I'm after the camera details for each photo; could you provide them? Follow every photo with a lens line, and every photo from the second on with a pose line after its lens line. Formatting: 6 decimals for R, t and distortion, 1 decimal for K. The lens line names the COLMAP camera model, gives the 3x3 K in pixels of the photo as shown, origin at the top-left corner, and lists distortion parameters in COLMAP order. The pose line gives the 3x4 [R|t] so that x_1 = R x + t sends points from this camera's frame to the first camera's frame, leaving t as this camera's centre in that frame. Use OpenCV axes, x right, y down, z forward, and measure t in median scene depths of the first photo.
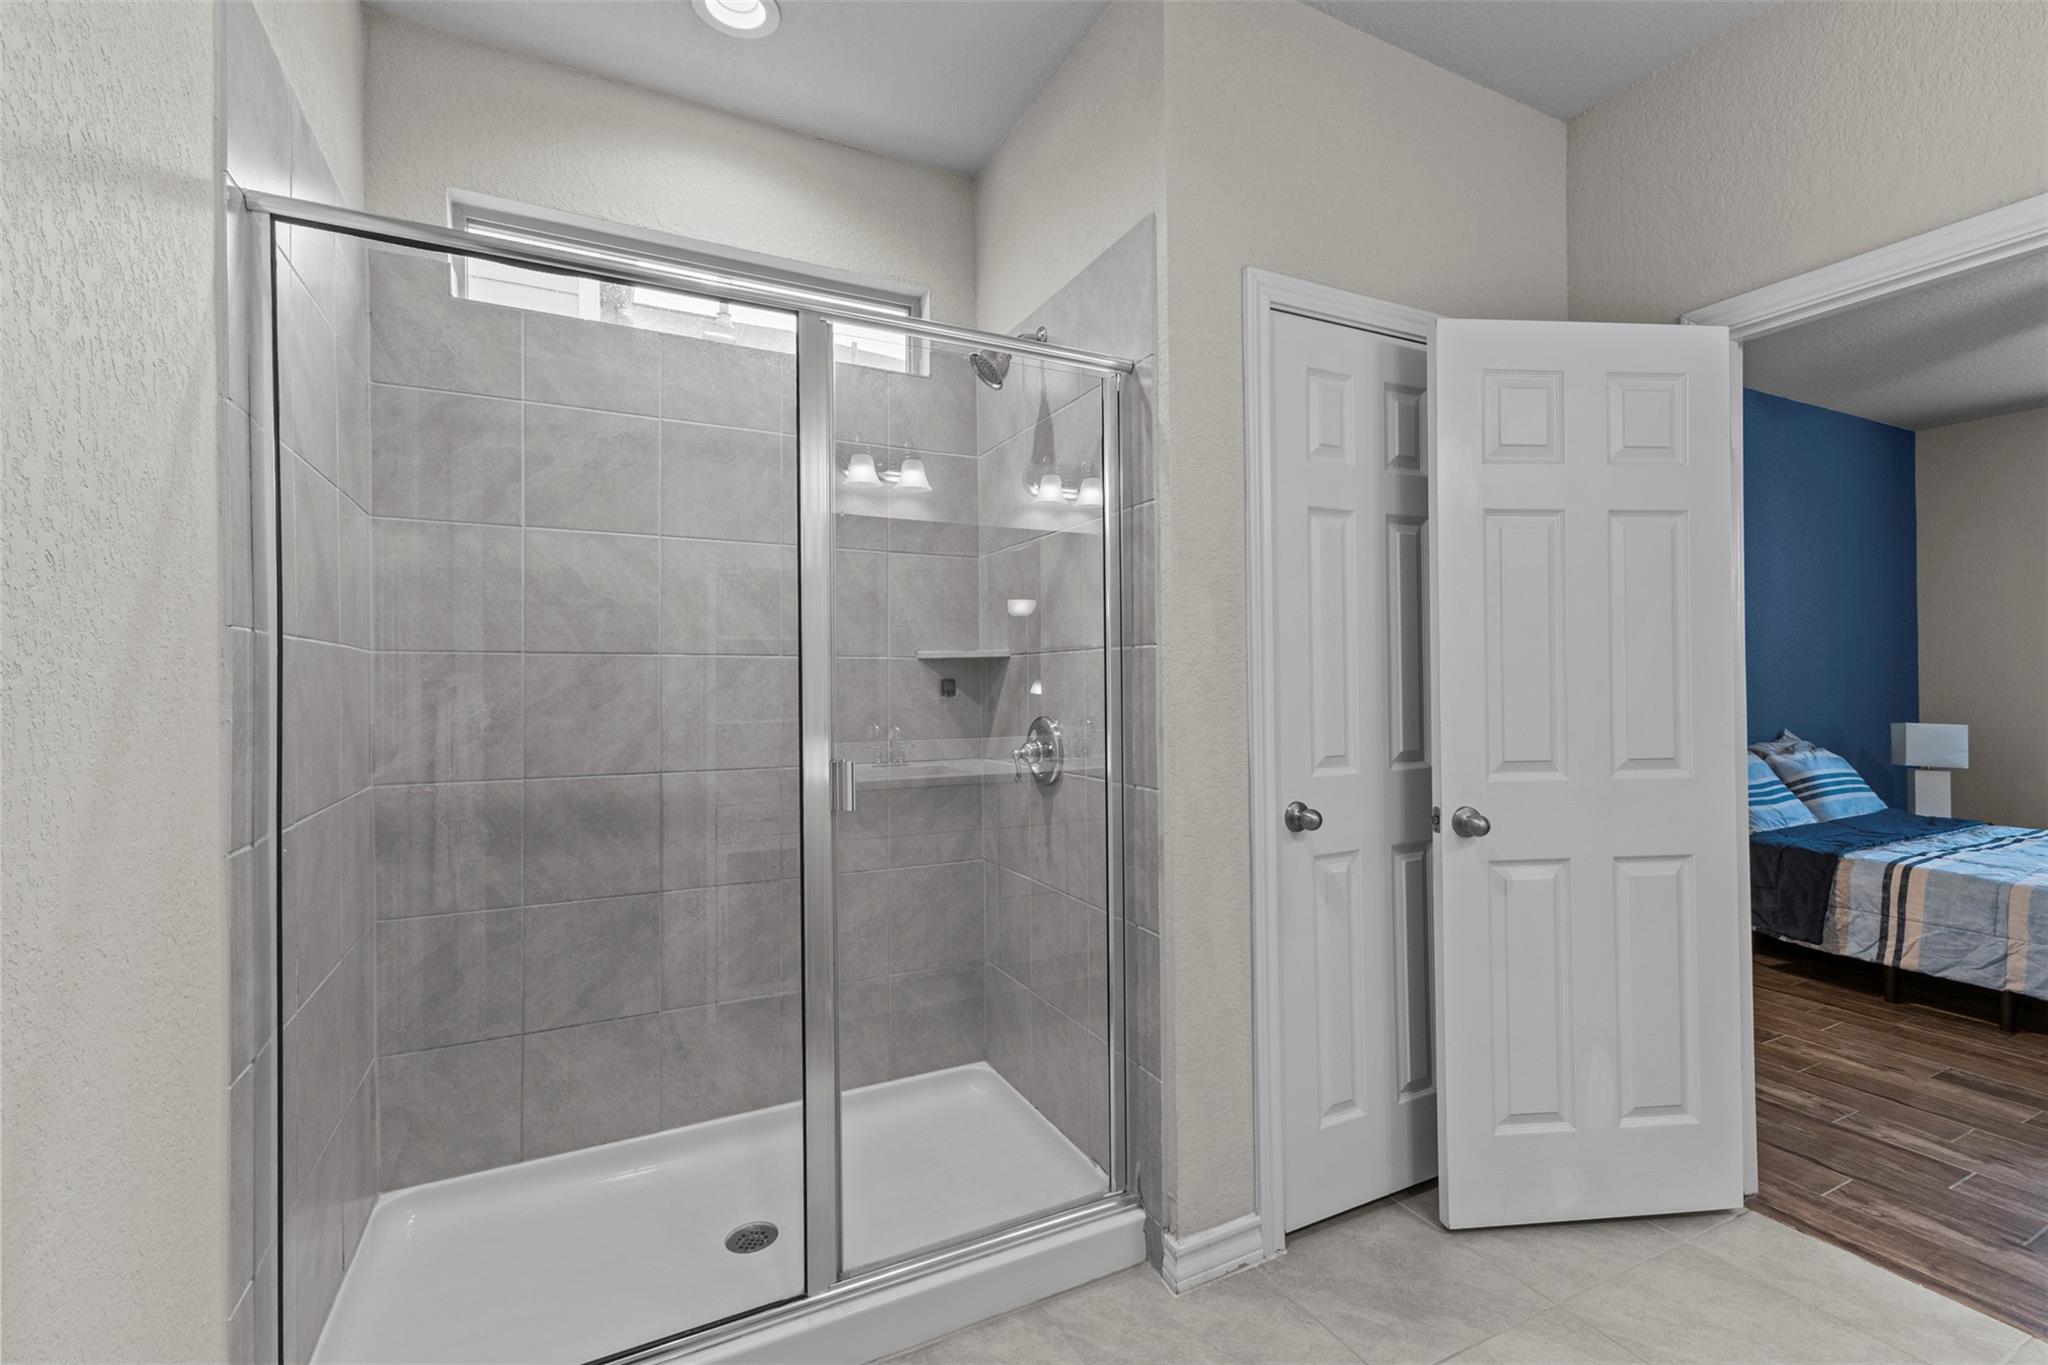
lens RADIAL K [[879.3, 0, 1025.7], [0, 879.3, 675.6], [0, 0, 1]] dist [0.012438, -0.004594]
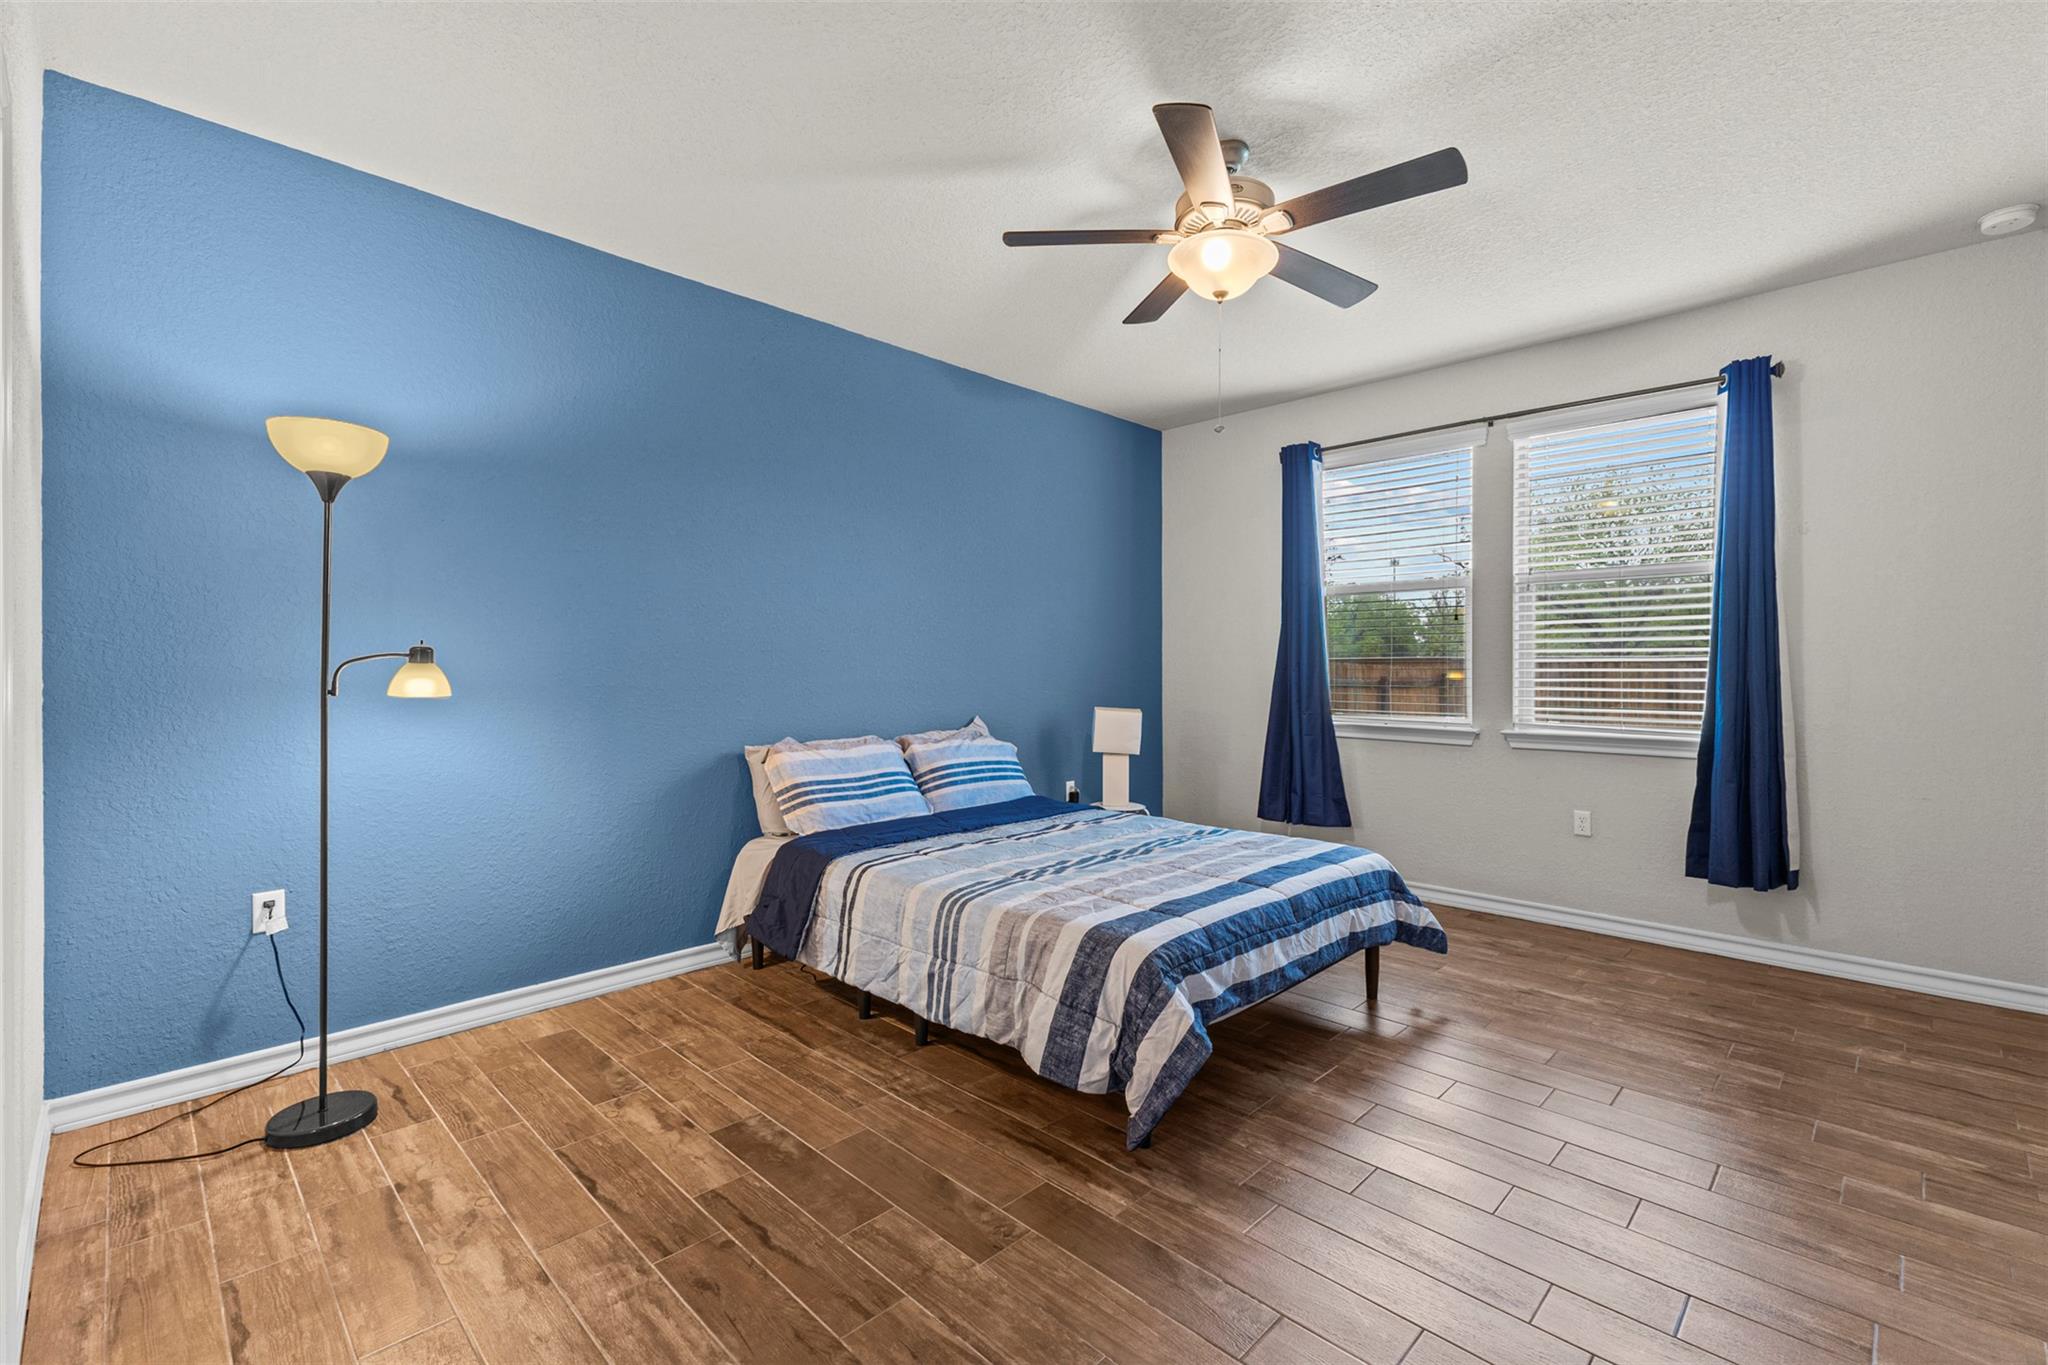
lens RADIAL K [[879.3, 0, 1025.7], [0, 879.3, 675.6], [0, 0, 1]] dist [0.012438, -0.004594]
pose [[0.946696, 0.005901, 0.322076, 0.848724], [-0.010290, 0.999876, 0.011928, 0.005425], [-0.321965, -0.014606, 0.946639, 0.097850]]
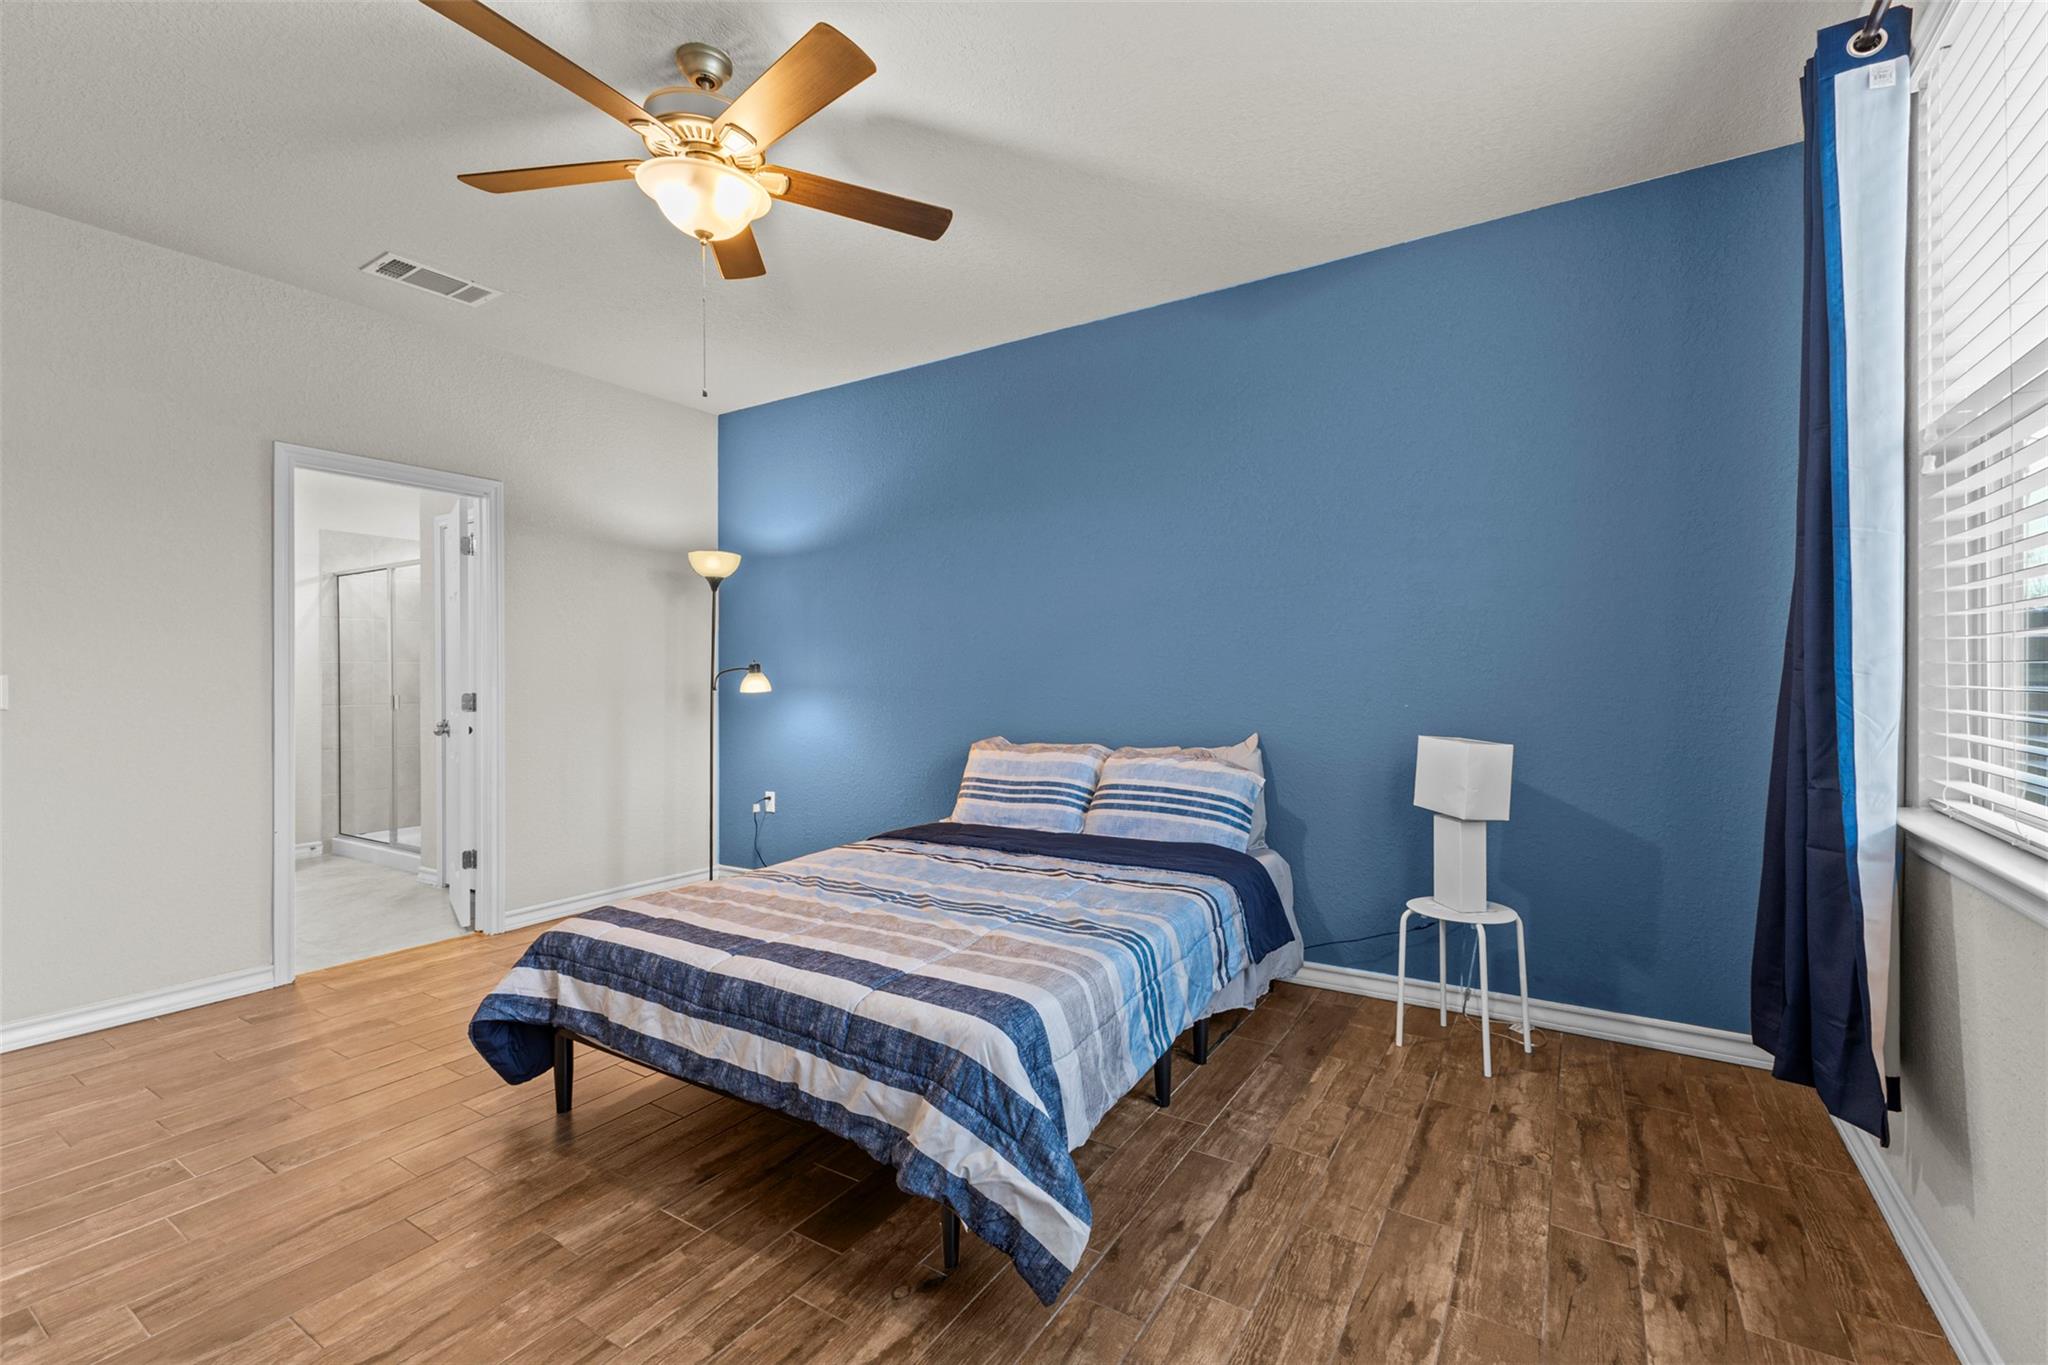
lens RADIAL K [[879.3, 0, 1025.7], [0, 879.3, 675.6], [0, 0, 1]] dist [0.012438, -0.004594]
pose [[0.511197, 0.004505, -0.859452, 1.926861], [0.009662, 0.999893, 0.010988, 0.002951], [0.859410, -0.013921, 0.511098, 0.630431]]
